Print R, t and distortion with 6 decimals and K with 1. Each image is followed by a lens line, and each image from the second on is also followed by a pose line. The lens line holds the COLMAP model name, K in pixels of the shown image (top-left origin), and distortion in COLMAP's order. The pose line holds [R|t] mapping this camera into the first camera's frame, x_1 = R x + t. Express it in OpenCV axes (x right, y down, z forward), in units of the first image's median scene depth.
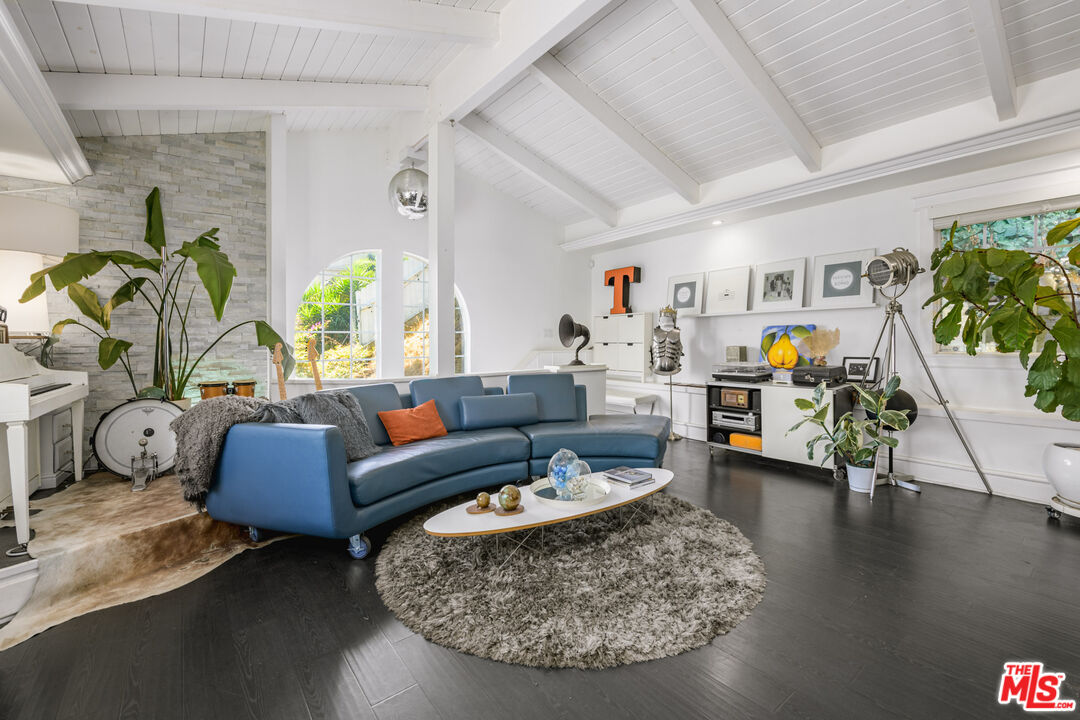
lens RADIAL K [[473.8, 0, 541.8], [0, 473.8, 342.9], [0, 0, 1]] dist [-0.001772, -0.000633]
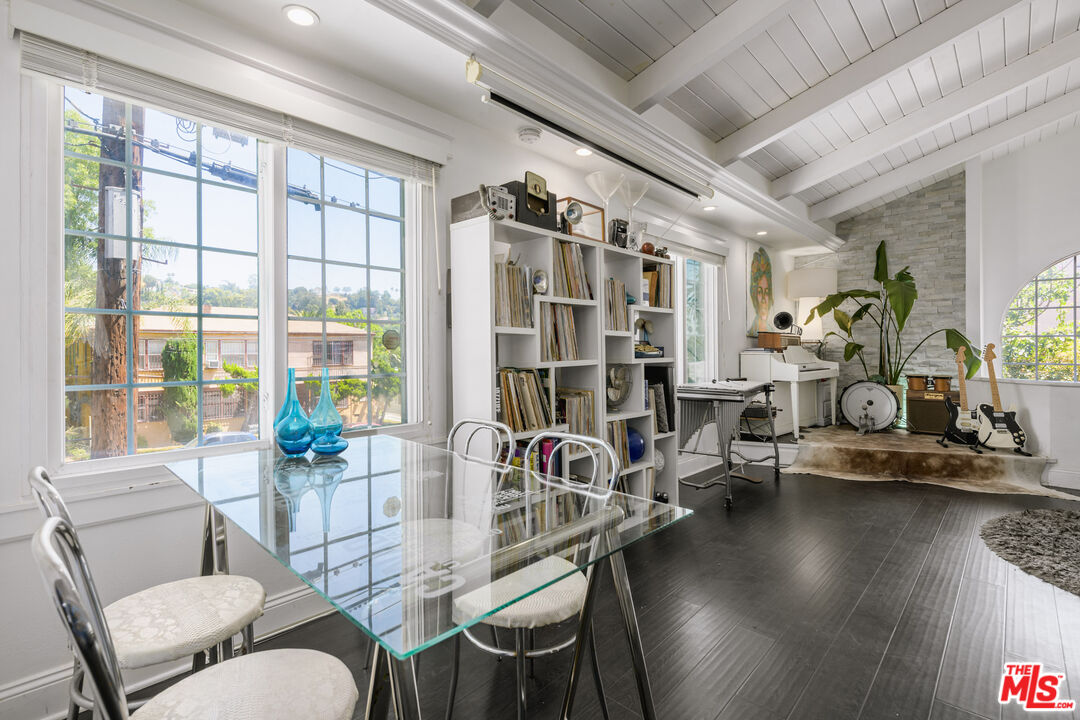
lens RADIAL K [[489.1, 0, 537.1], [0, 489.1, 342.2], [0, 0, 1]] dist [-0.000710, 0.000087]
pose [[0.144890, 0.000039, -0.989448, 0.558679], [-0.004201, 0.999991, -0.000575, -0.005853], [0.989439, 0.004240, 0.144889, -0.299009]]
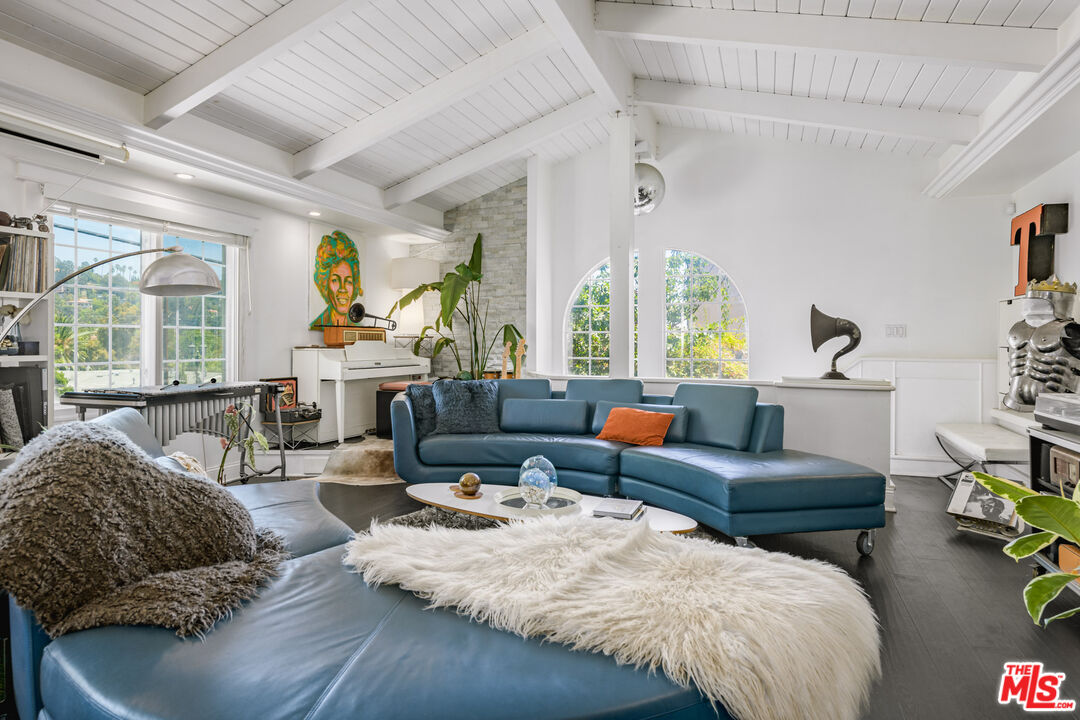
lens RADIAL K [[551.4, 0, 539.0], [0, 551.4, 336.7], [0, 0, 1]] dist [0.001310, 0.000280]
pose [[0.492192, 0.002784, -0.870482, 0.766185], [-0.009212, 0.999956, -0.002010, -0.011443], [0.870438, 0.009008, 0.492196, 0.342992]]
